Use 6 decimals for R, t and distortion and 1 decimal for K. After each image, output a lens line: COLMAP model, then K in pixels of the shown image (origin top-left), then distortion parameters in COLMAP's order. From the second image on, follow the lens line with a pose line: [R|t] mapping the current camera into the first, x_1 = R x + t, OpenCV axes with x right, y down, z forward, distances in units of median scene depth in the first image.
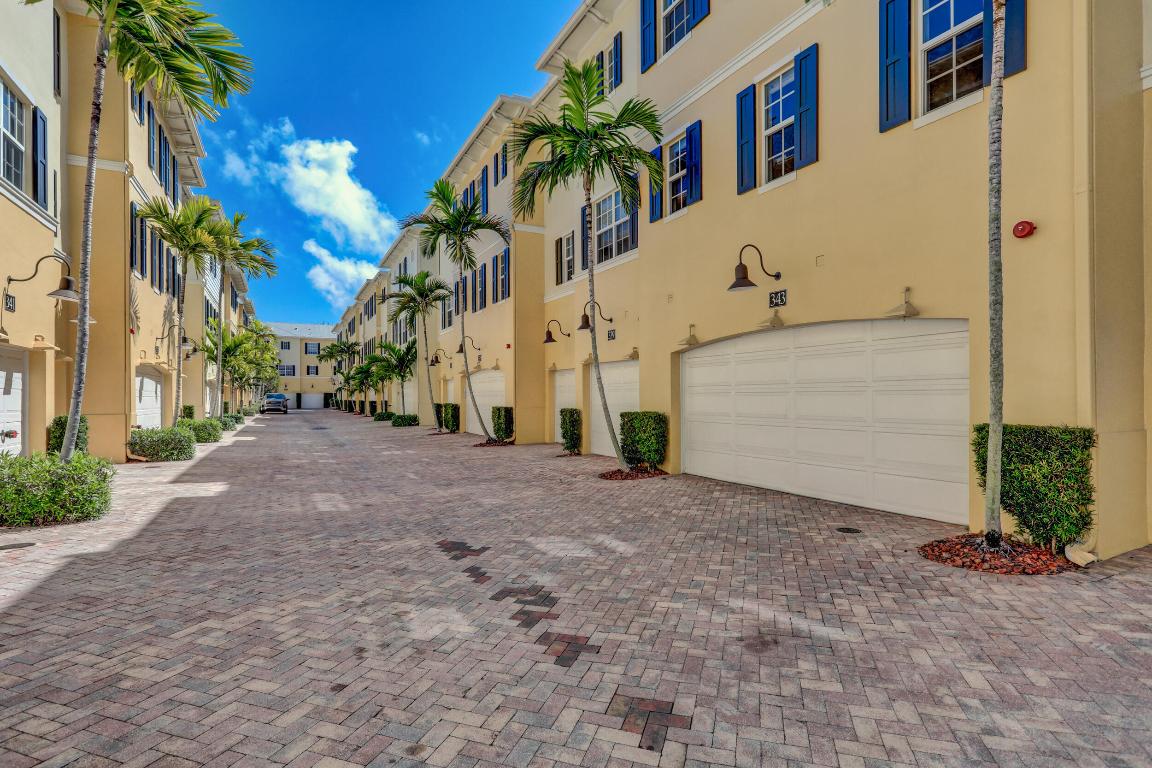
lens RADIAL K [[566.2, 0, 569.8], [0, 566.2, 389.4], [0, 0, 1]] dist [0.001433, 0.000419]
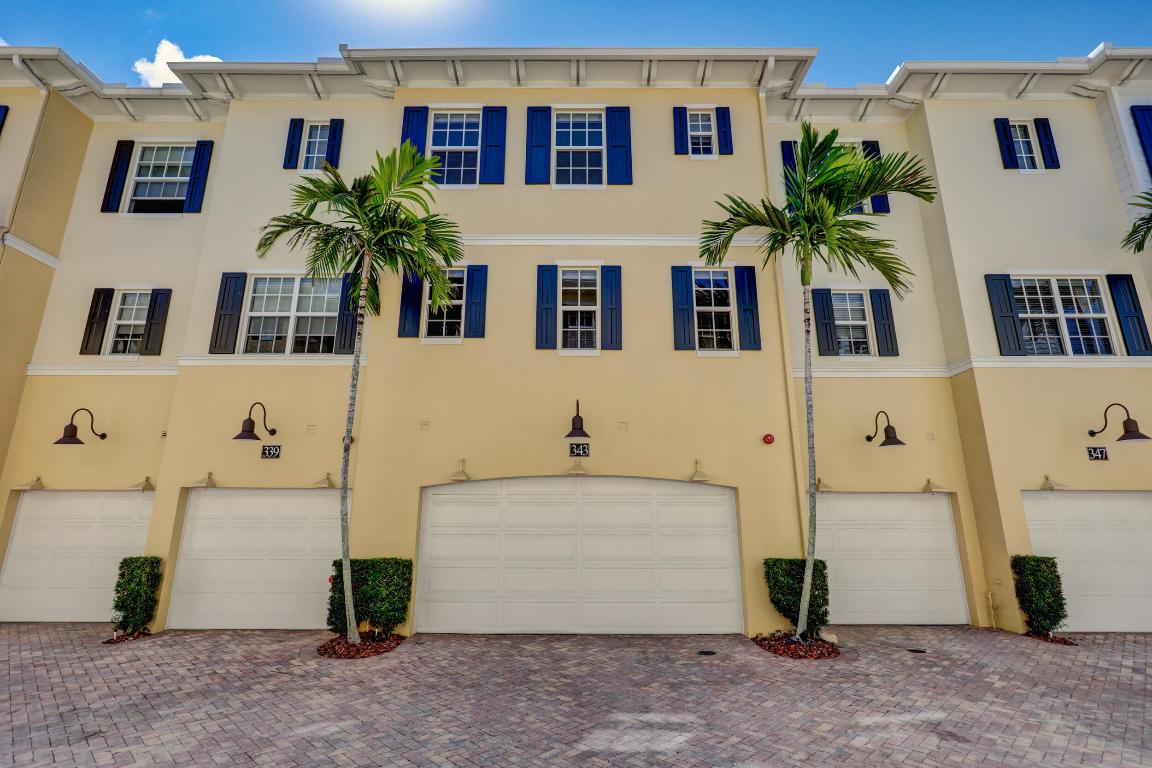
lens RADIAL K [[553.2, 0, 576.0], [0, 553.2, 384.0], [0, 0, 1]] dist [0.002963, 0.000592]
pose [[0.462271, 0.232825, 0.855627, -0.554427], [-0.015956, 0.966942, -0.254495, -0.004848], [-0.886595, 0.103993, 0.450705, 0.443114]]
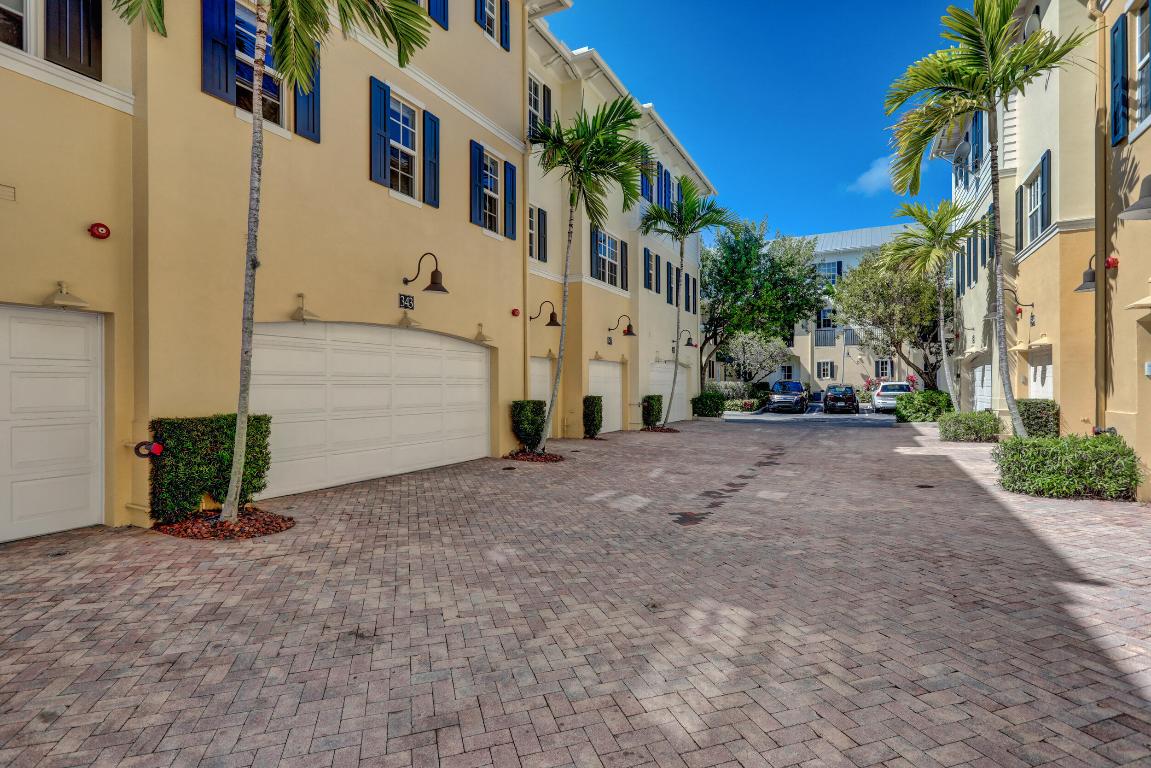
lens RADIAL K [[565.7, 0, 569.3], [0, 565.7, 389.4], [0, 0, 1]] dist [0.001433, 0.000419]
pose [[-0.580197, 0.009887, 0.814416, -0.661996], [0.002352, 0.999942, -0.010464, 0.024357], [-0.814473, -0.004155, -0.580187, 1.249461]]
